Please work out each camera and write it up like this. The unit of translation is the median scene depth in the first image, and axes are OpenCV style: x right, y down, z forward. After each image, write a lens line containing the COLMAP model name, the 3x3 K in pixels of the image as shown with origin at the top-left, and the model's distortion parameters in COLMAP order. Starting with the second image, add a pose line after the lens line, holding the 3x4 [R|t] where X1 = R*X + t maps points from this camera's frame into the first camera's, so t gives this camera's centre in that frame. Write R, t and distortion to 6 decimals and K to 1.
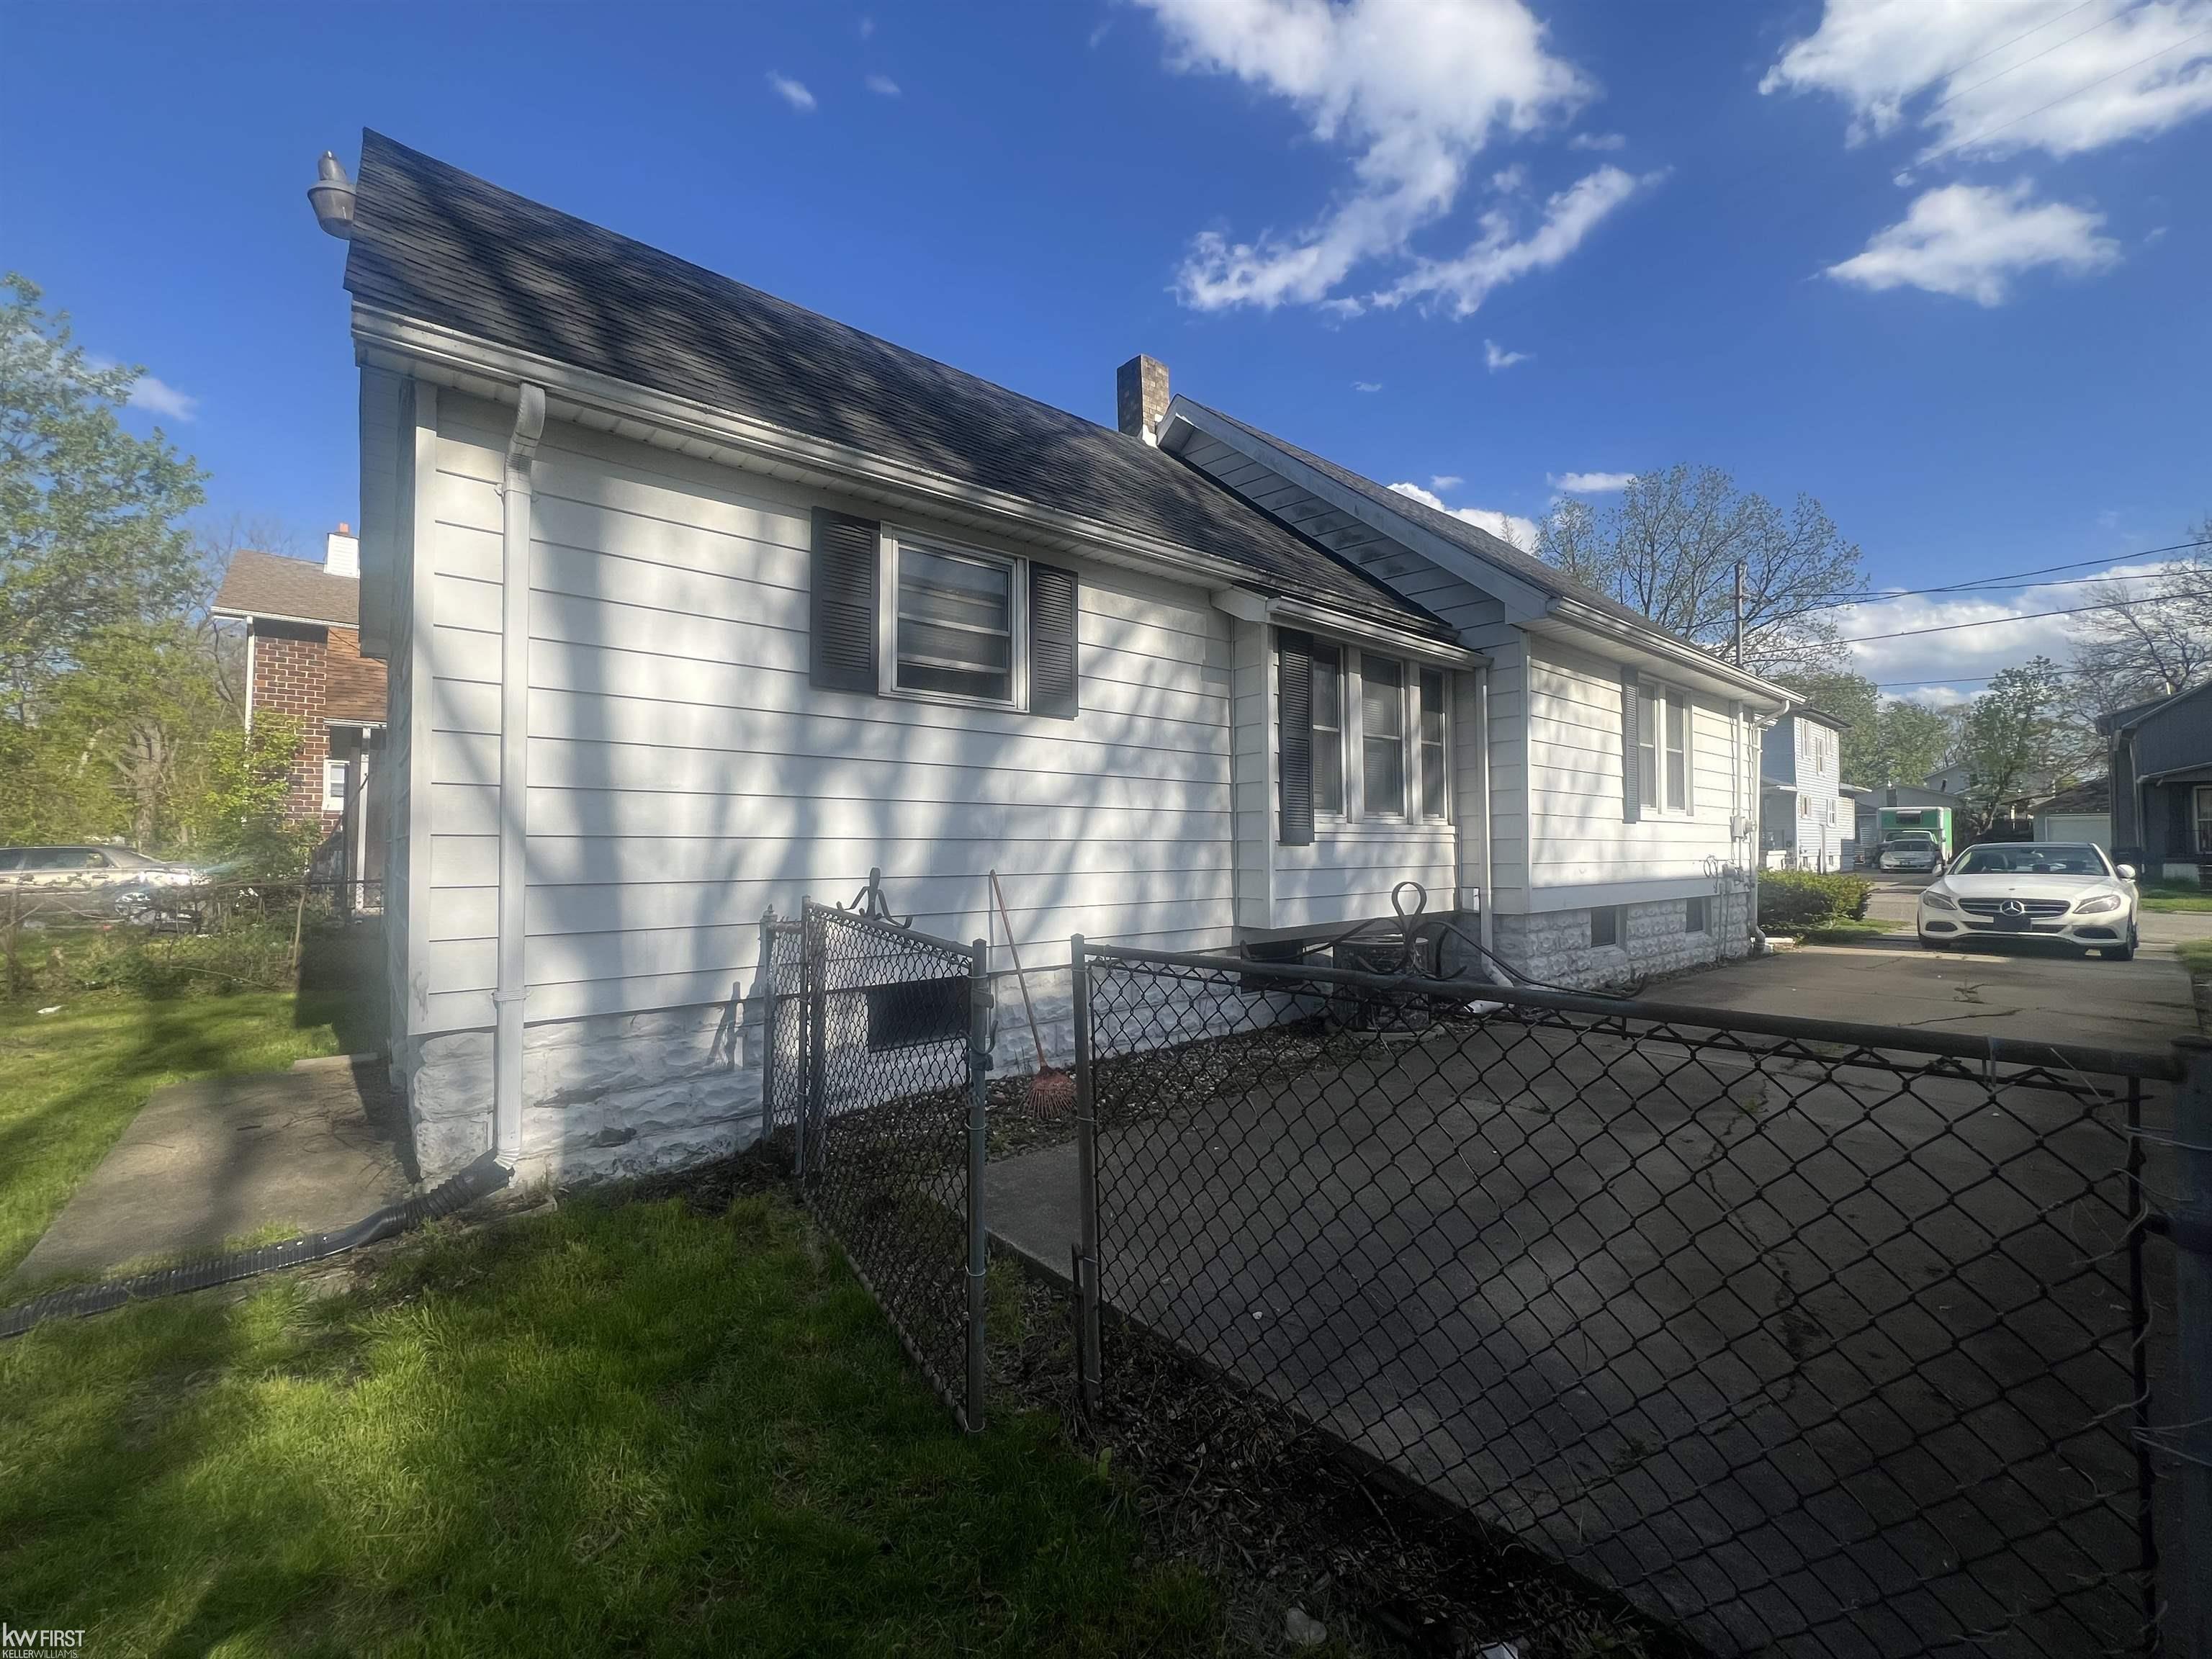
lens RADIAL K [[876.4, 0, 1105.1], [0, 876.4, 829.7], [0, 0, 1]] dist [0.000148, 0.000100]
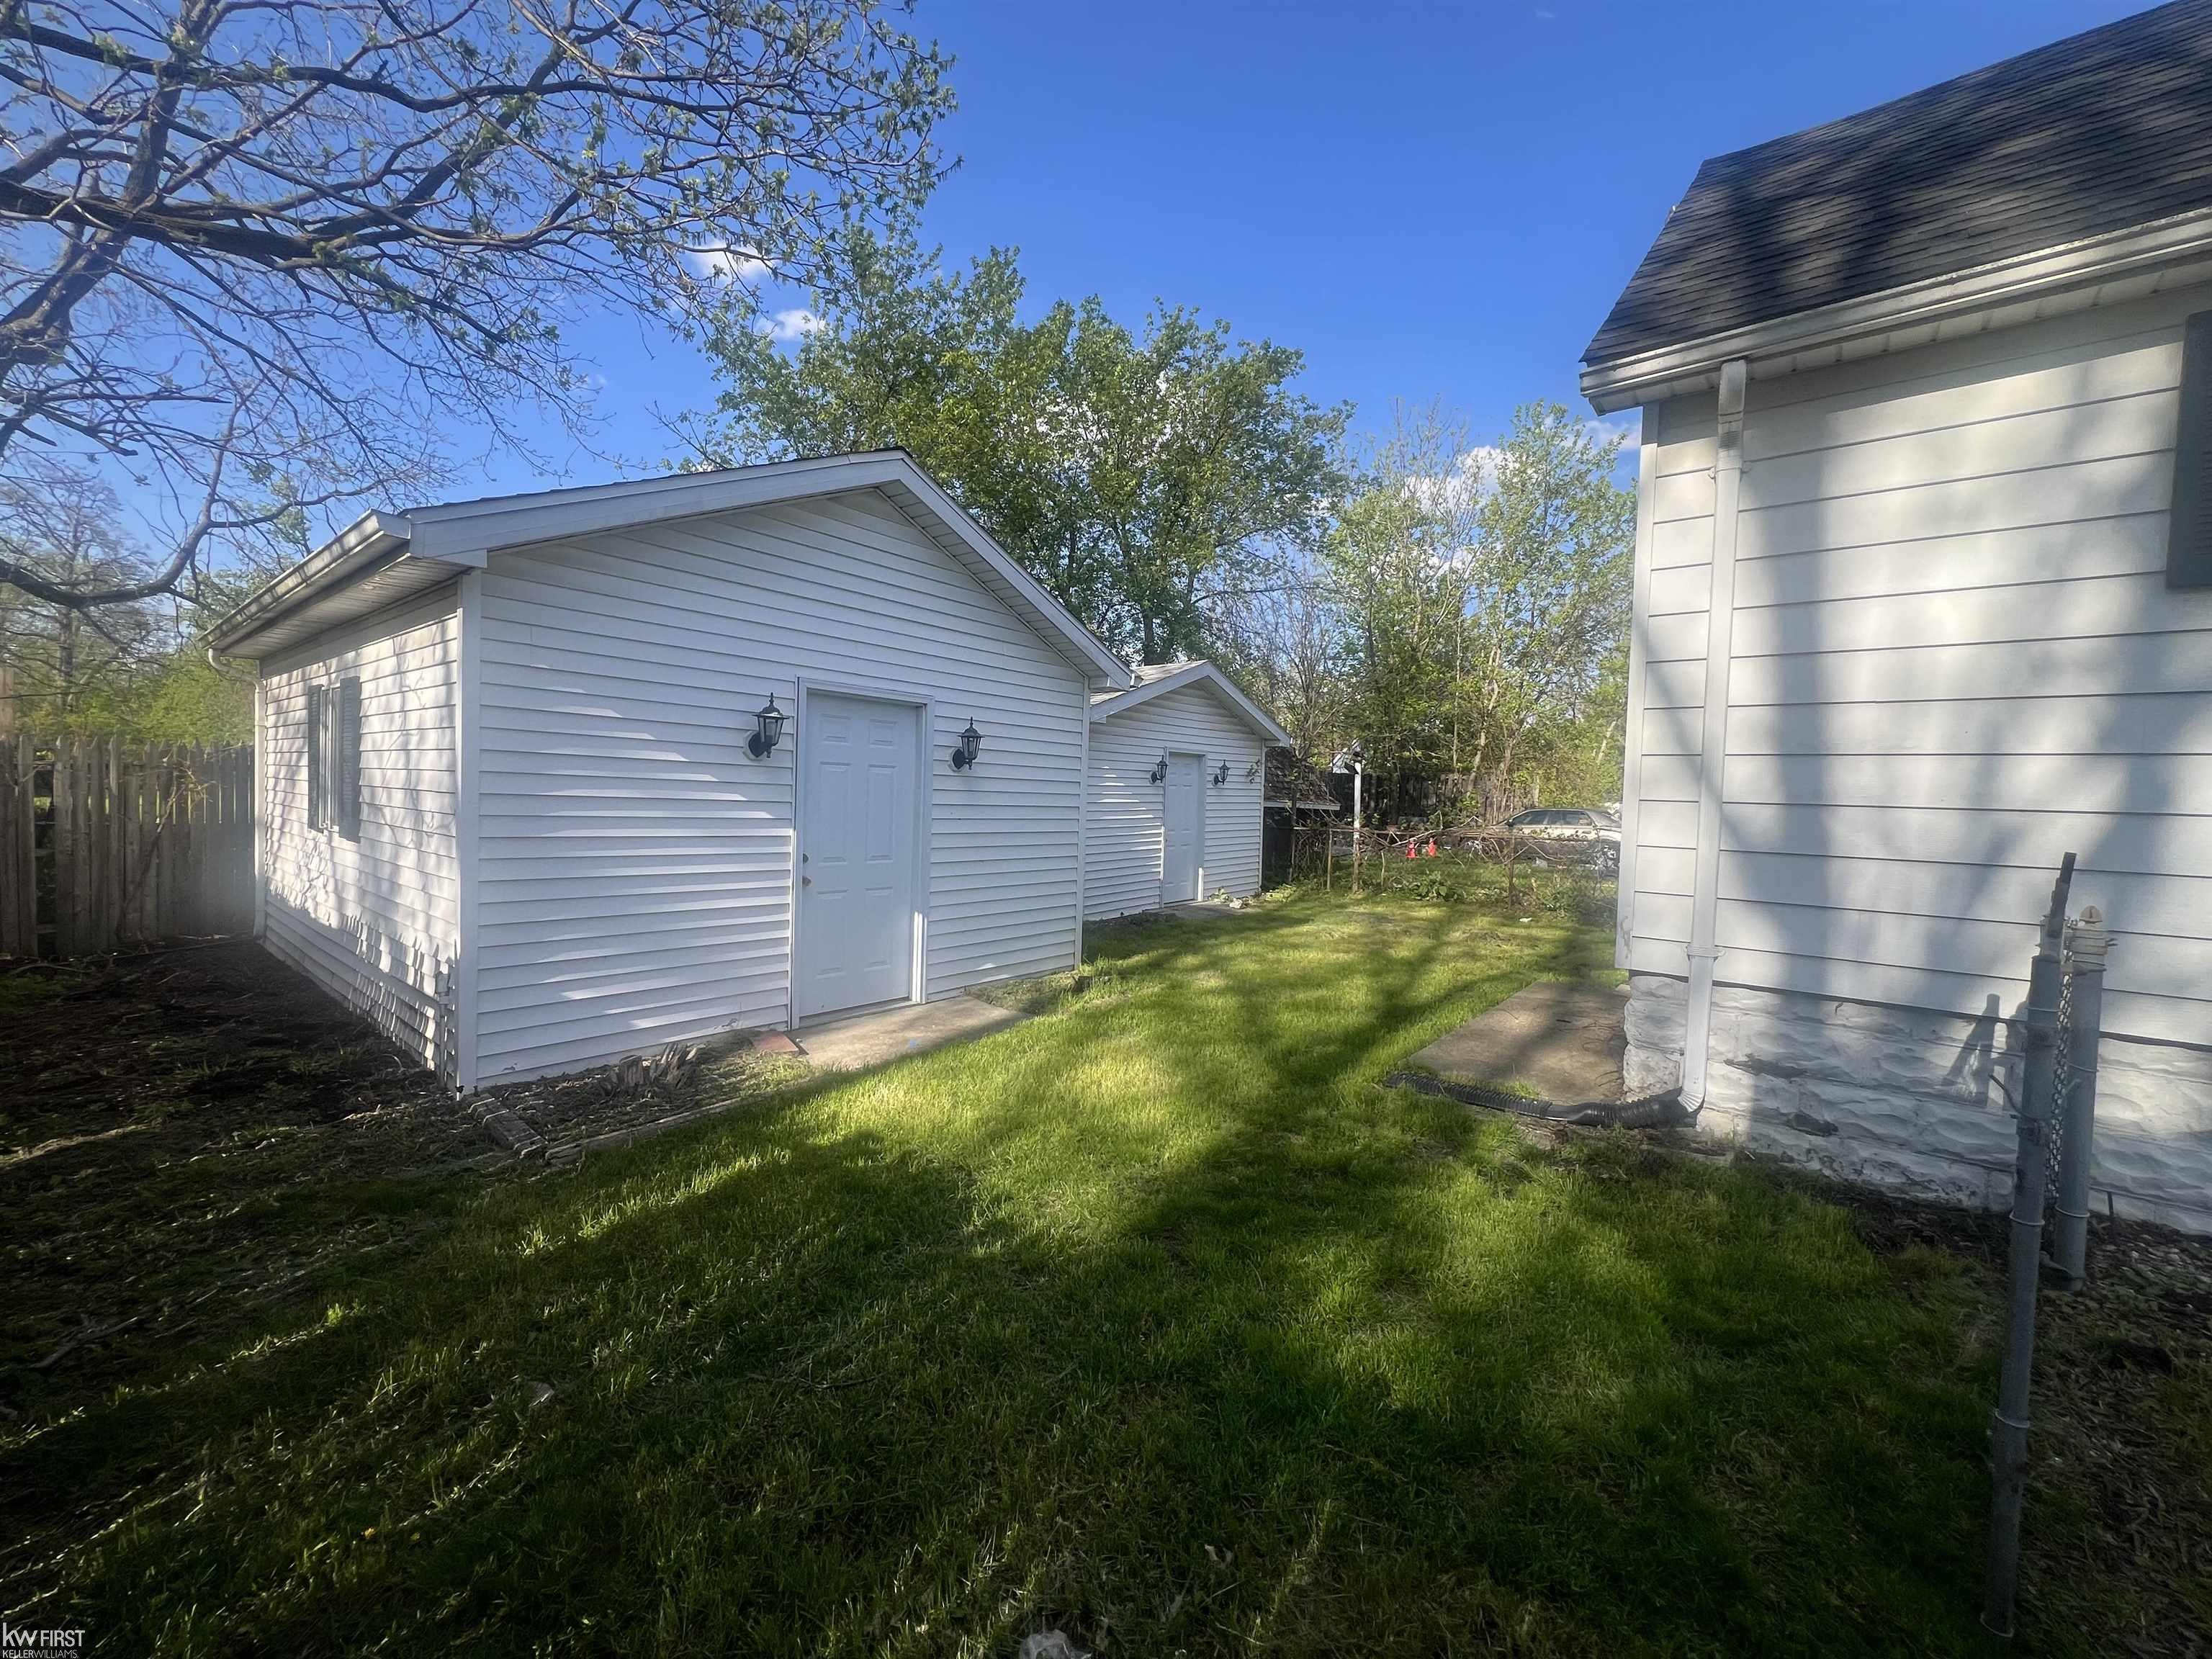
lens RADIAL K [[876.4, 0, 1104.3], [0, 876.4, 828.3], [0, 0, 1]] dist [0.000148, 0.000100]
pose [[0.197847, 0.045817, -0.979162, 0.203862], [-0.015162, 0.998931, 0.043679, 0.003692], [0.980116, 0.006204, 0.198330, 0.072279]]
